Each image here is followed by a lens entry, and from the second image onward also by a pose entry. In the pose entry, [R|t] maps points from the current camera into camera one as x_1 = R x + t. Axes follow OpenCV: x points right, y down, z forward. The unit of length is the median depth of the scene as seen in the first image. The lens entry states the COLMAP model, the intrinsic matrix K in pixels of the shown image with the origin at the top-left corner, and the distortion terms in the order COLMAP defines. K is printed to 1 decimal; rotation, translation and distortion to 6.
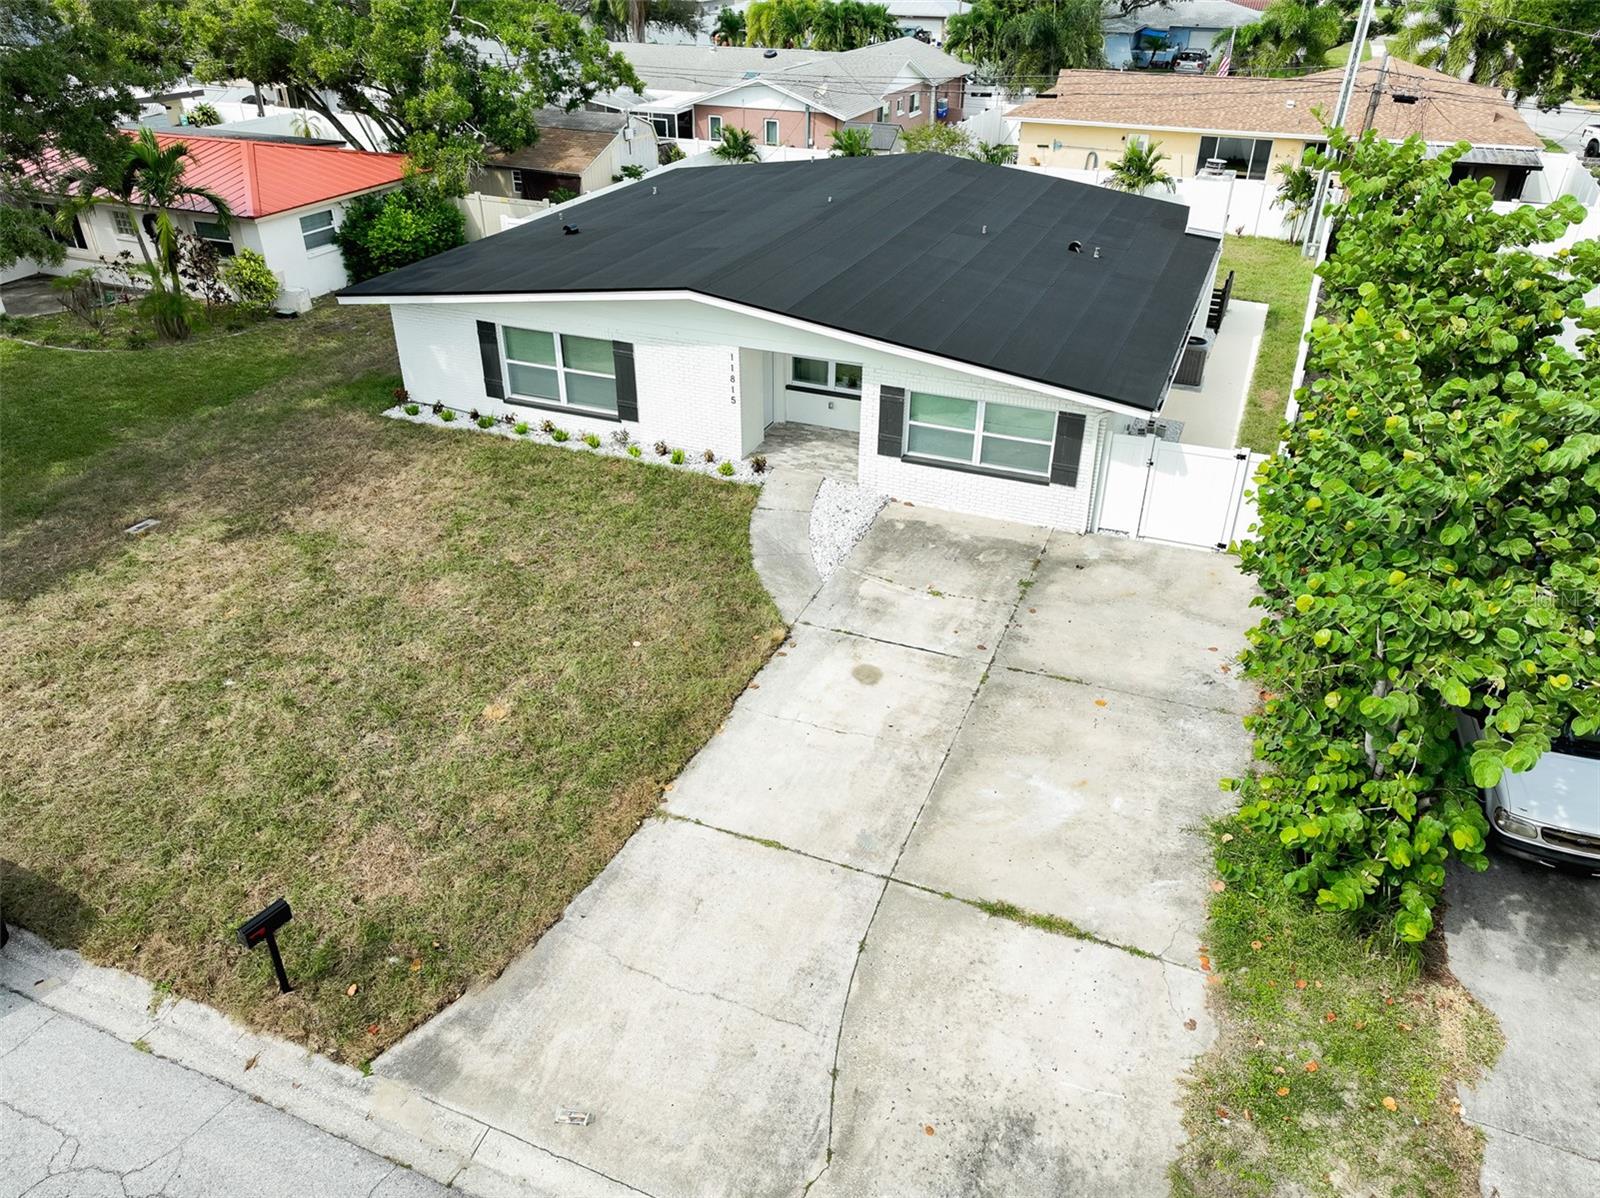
lens RADIAL K [[1125.8, 0, 796.4], [0, 1125.8, 600.8], [0, 0, 1]] dist [0.004401, 0.001871]
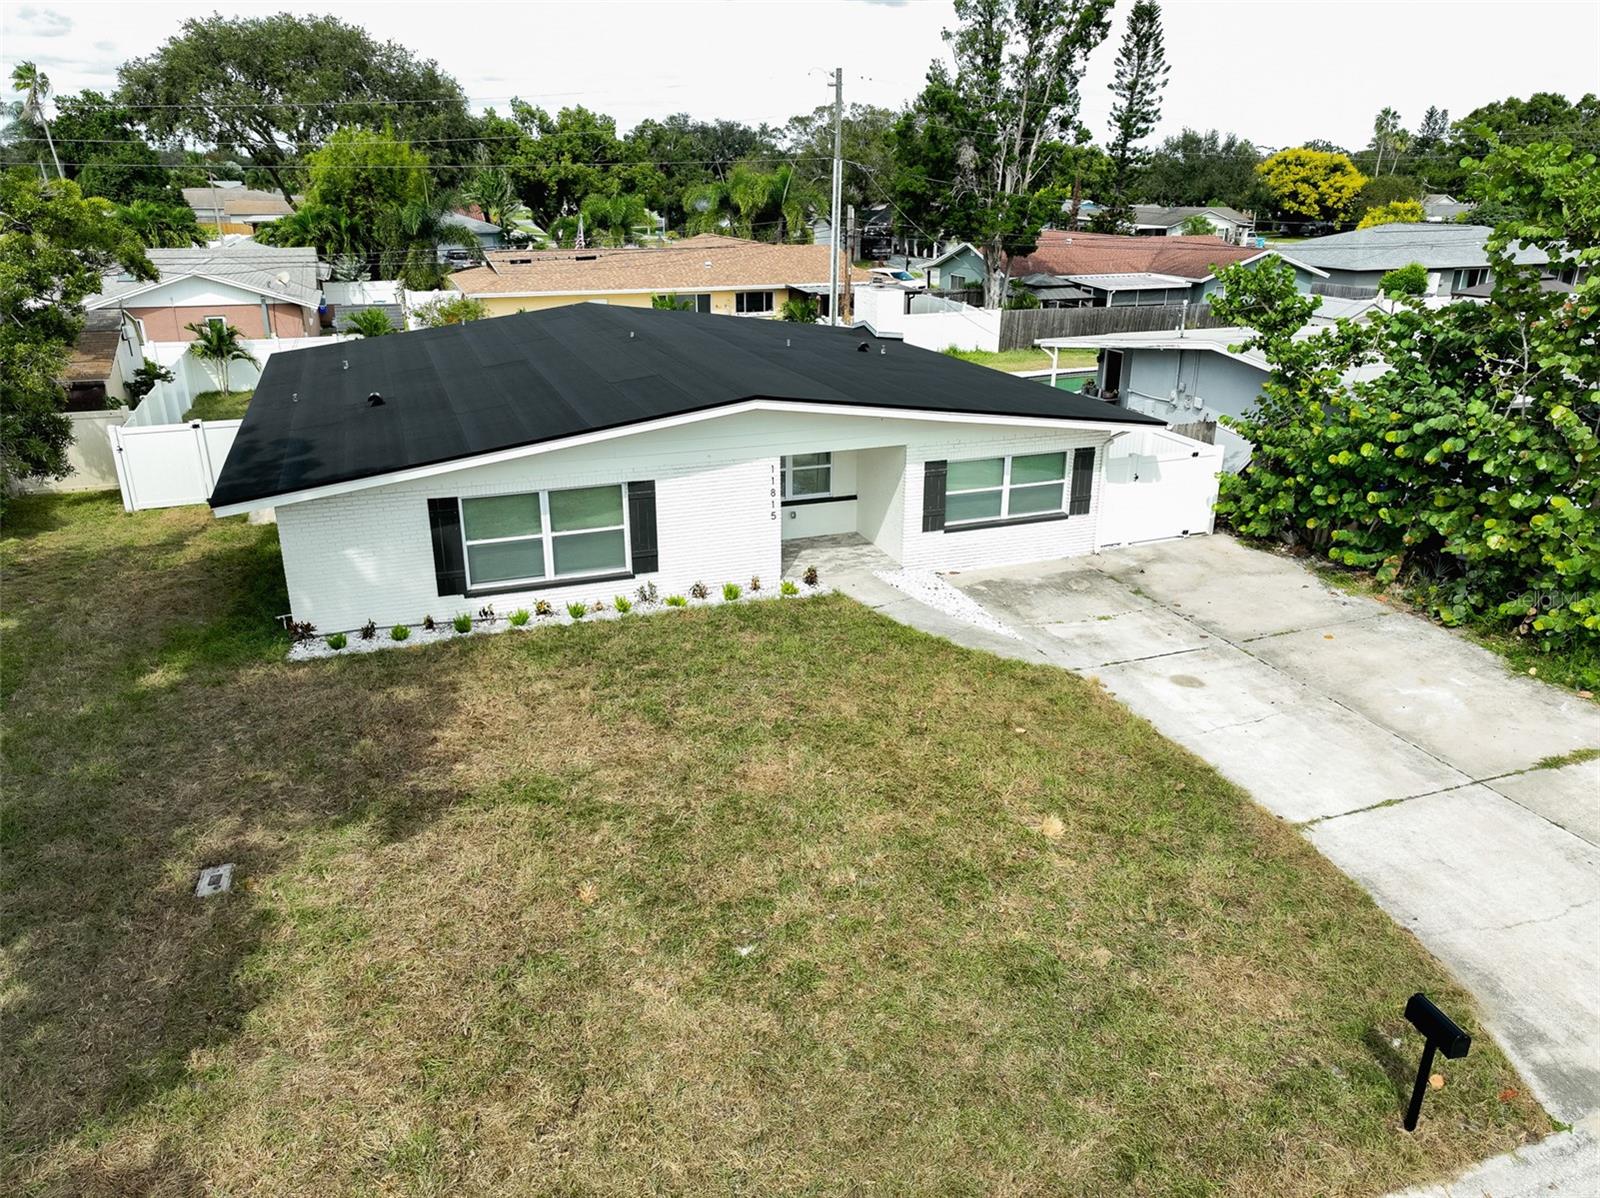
lens RADIAL K [[1125.8, 0, 795.9], [0, 1125.8, 599.1], [0, 0, 1]] dist [0.004401, 0.001871]
pose [[0.730875, -0.242404, 0.638014, -0.695989], [0.351983, 0.934772, -0.048061, -0.068167], [-0.584748, 0.259697, 0.768523, 0.318381]]
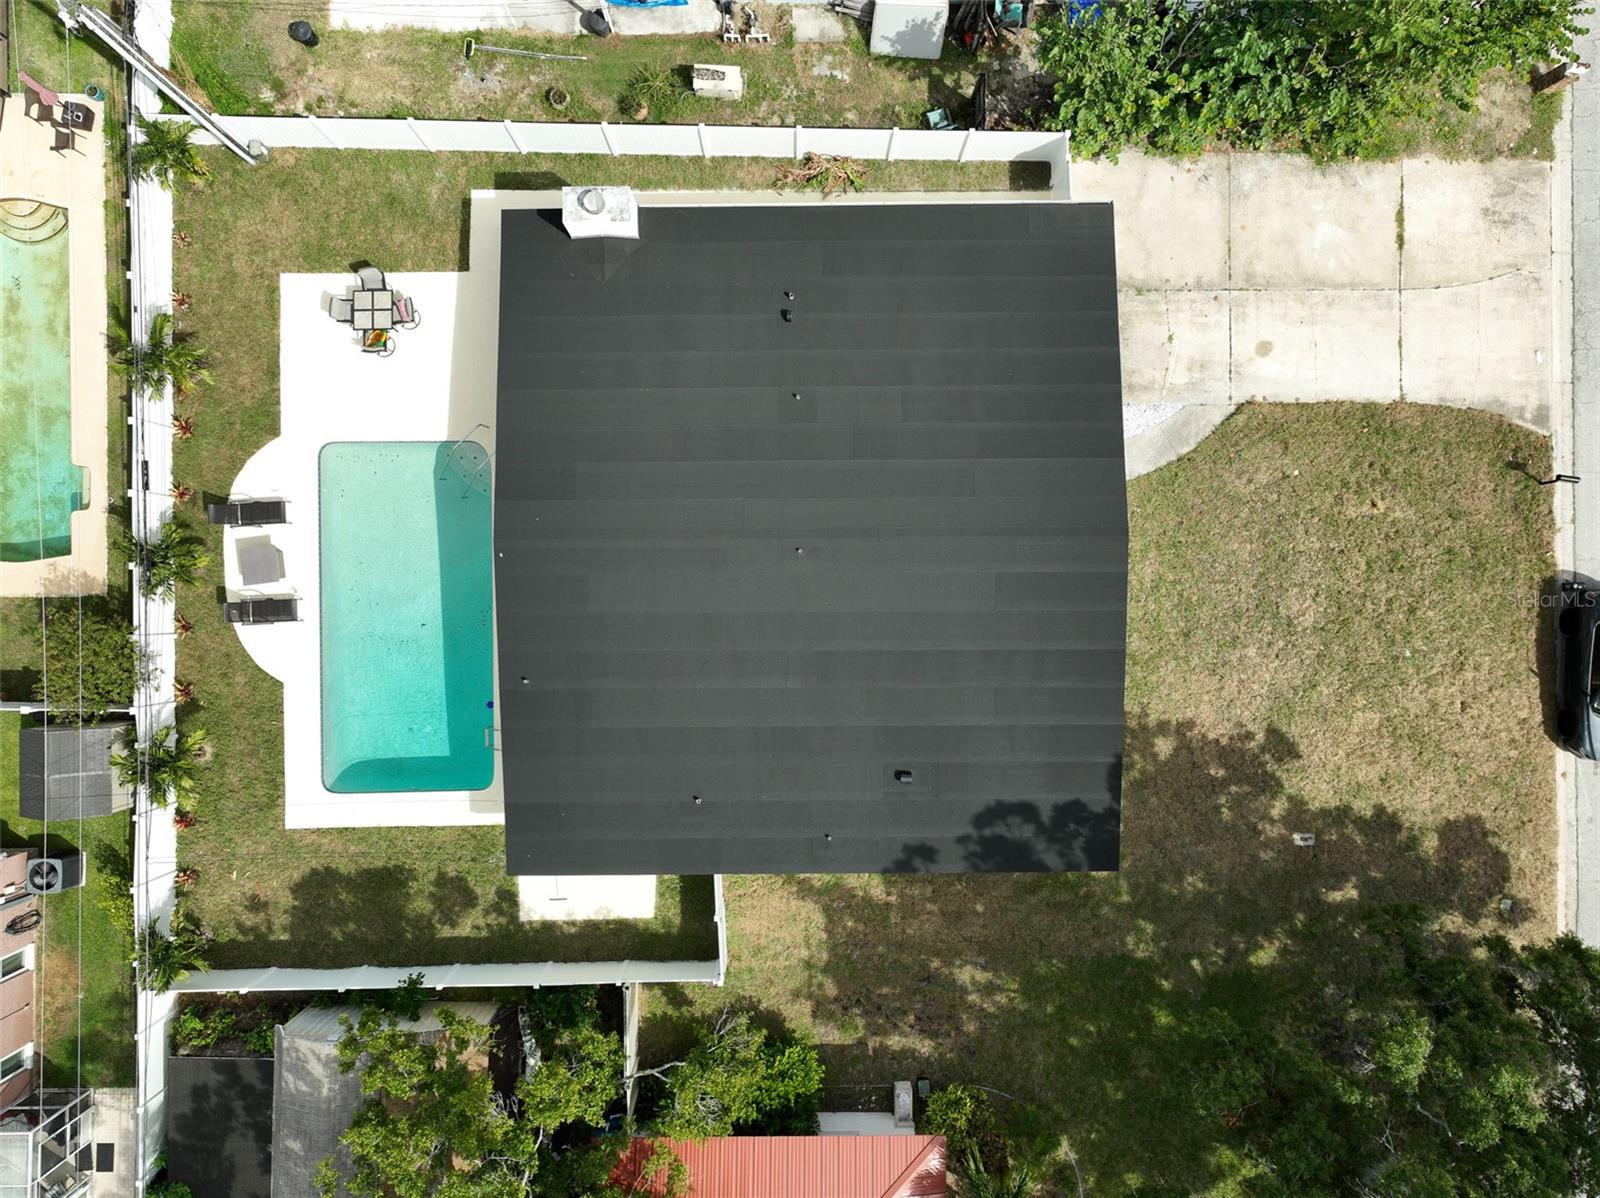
lens RADIAL K [[1125.8, 0, 790.8], [0, 1125.8, 594.3], [0, 0, 1]] dist [0.004401, 0.001871]
pose [[-0.390699, -0.920518, 0.000779, -0.005633], [0.477491, -0.201939, 0.855116, -1.620385], [-0.786993, 0.334464, 0.518436, 0.642539]]
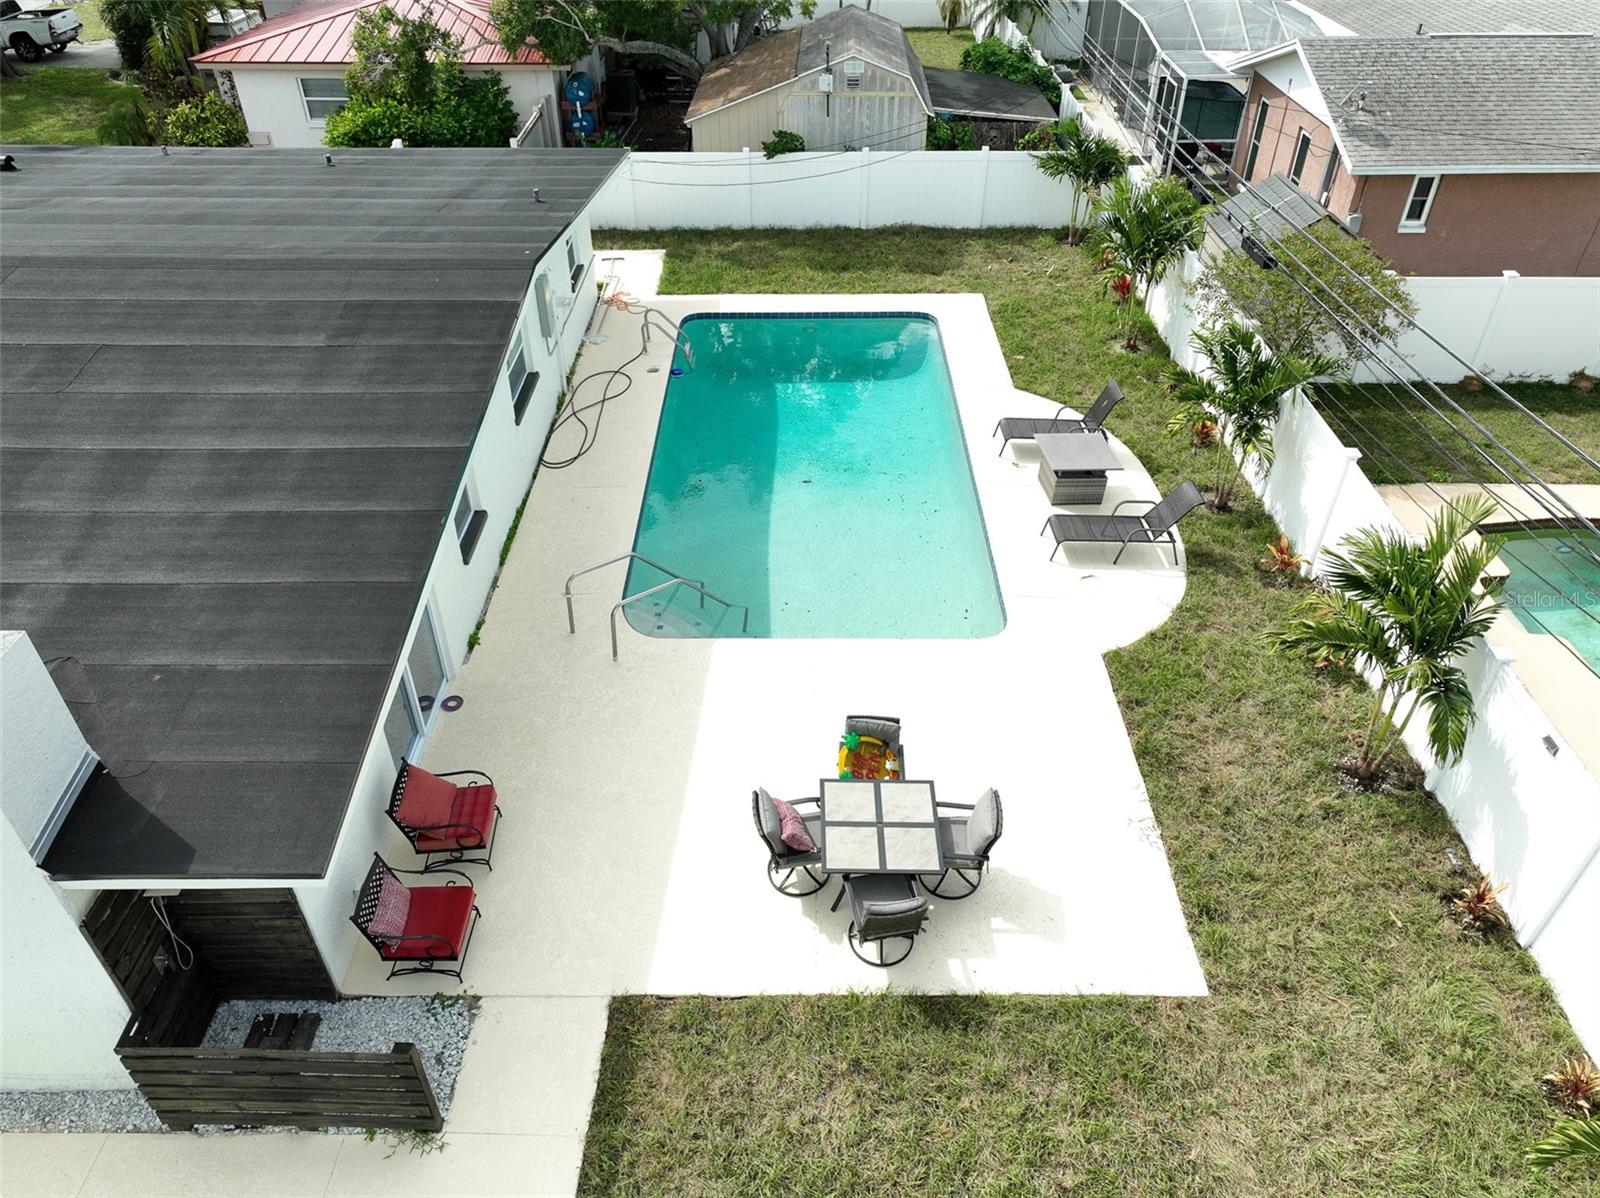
lens RADIAL K [[1125.8, 0, 791.9], [0, 1125.8, 600.3], [0, 0, 1]] dist [0.004401, 0.001871]
pose [[0.373787, 0.564797, -0.735722, 0.851183], [-0.488305, 0.794222, 0.361621, -0.783598], [0.788569, 0.224088, 0.572663, 1.375996]]
